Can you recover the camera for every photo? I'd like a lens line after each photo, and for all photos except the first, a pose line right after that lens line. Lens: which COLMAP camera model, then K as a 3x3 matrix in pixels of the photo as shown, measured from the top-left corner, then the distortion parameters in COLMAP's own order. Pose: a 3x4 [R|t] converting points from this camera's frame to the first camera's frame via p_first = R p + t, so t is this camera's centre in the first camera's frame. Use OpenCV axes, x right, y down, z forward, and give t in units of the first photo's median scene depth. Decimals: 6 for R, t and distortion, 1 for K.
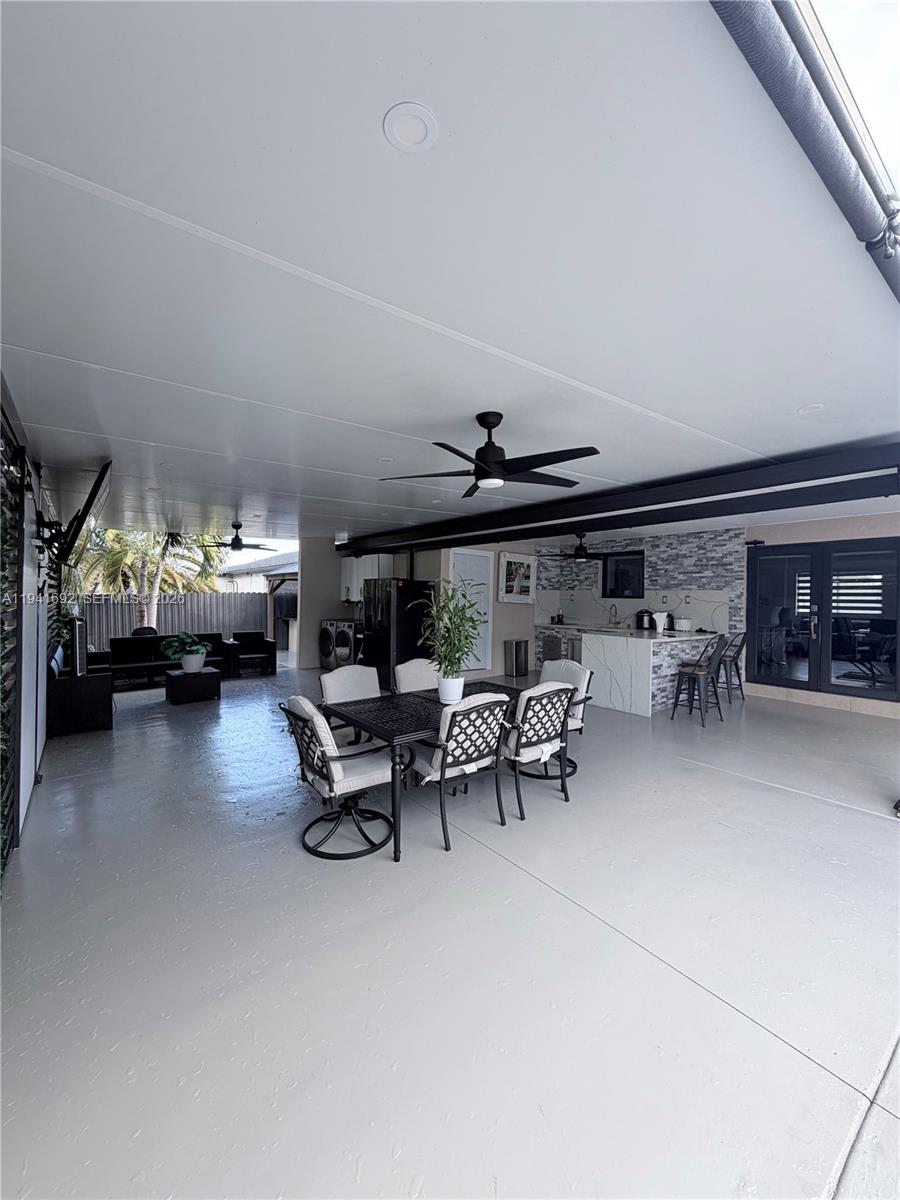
lens RADIAL K [[483.6, 0, 448.4], [0, 483.6, 596.5], [0, 0, 1]] dist [-0.000078, -0.000121]
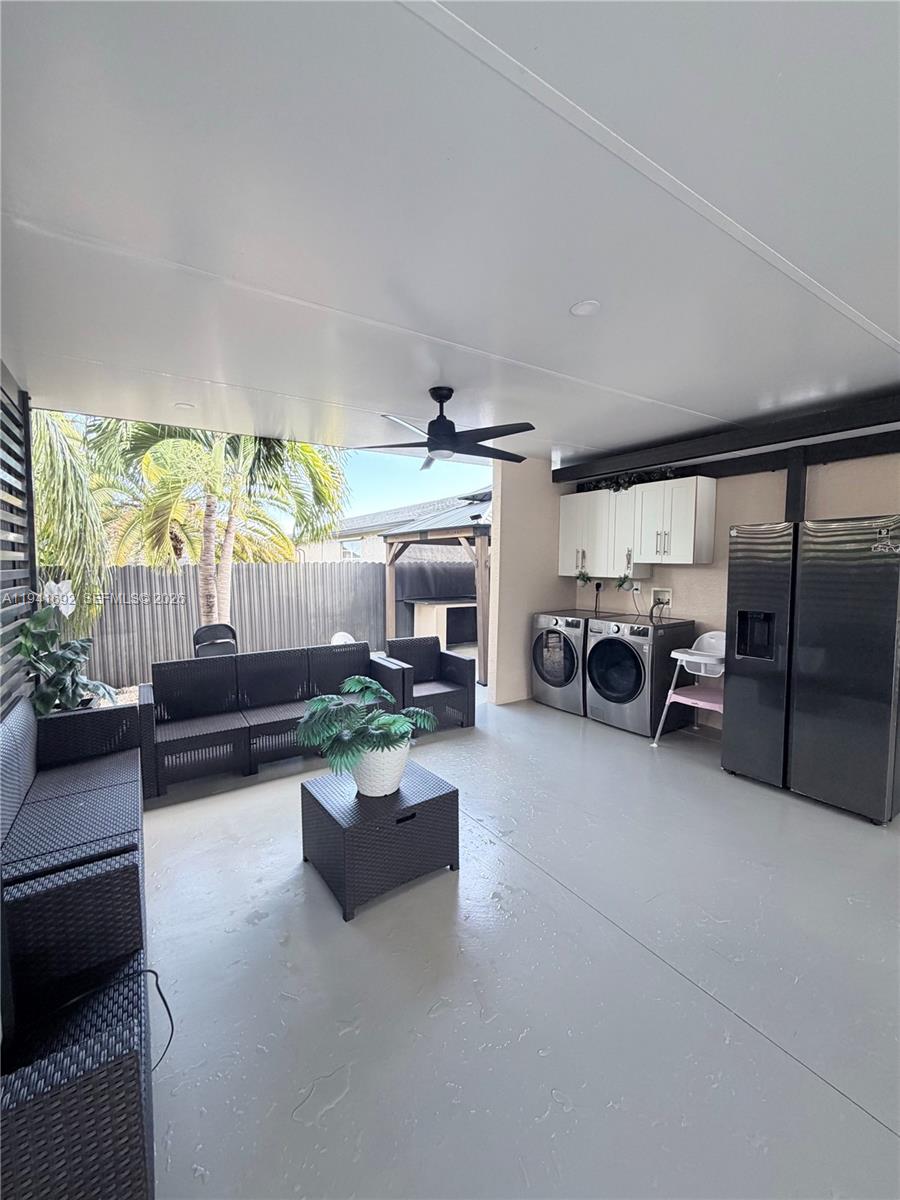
lens RADIAL K [[477.4, 0, 448.4], [0, 477.4, 598.0], [0, 0, 1]] dist [0.000552, 0.000193]
pose [[0.997497, -0.001003, -0.070699, -0.338925], [0.005651, 0.997831, 0.065582, -0.002122], [0.070480, -0.065817, 0.995339, 0.501254]]
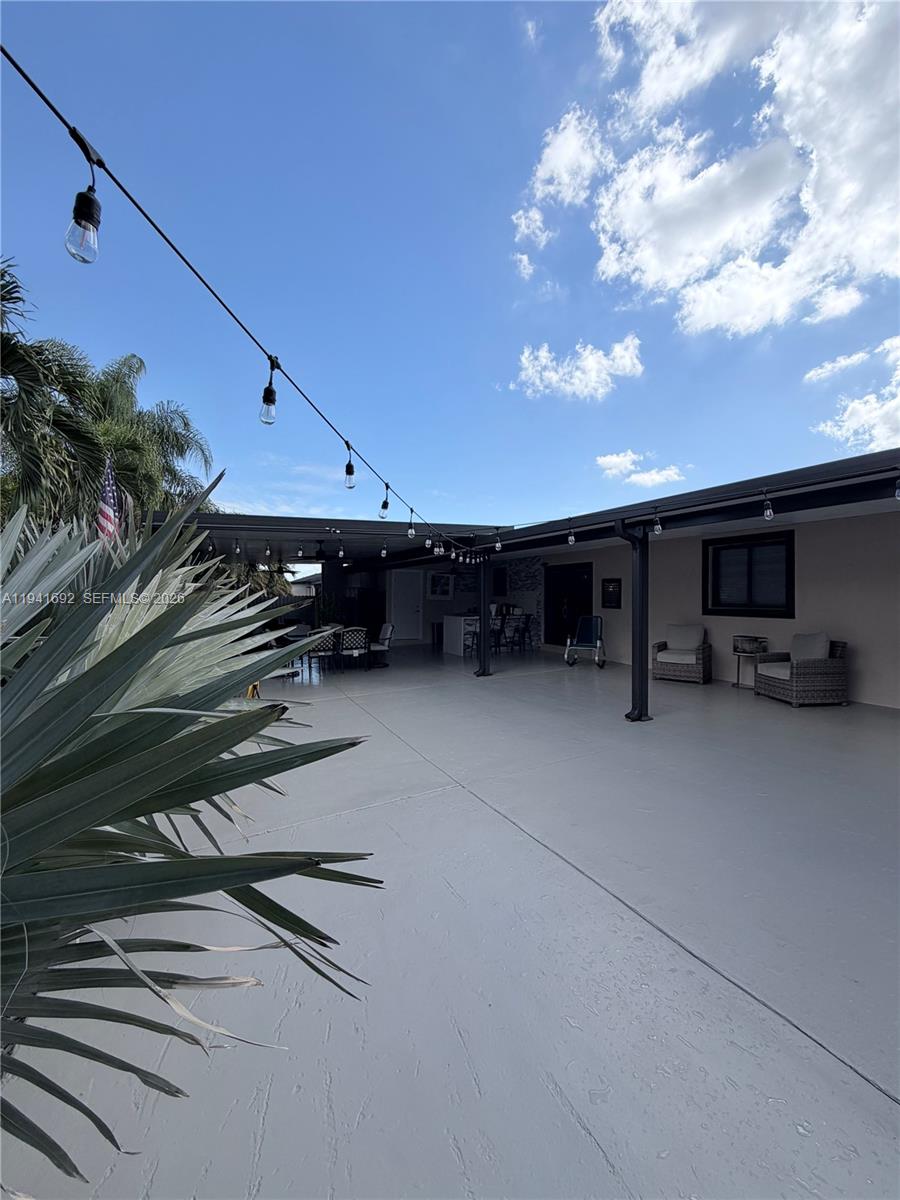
lens RADIAL K [[477.4, 0, 448.4], [0, 477.4, 598.0], [0, 0, 1]] dist [0.000552, 0.000193]
pose [[0.982028, -0.013255, -0.188268, 0.493401], [0.013518, 0.999909, 0.000113, 0.006725], [0.188249, -0.002656, 0.982118, -0.625610]]
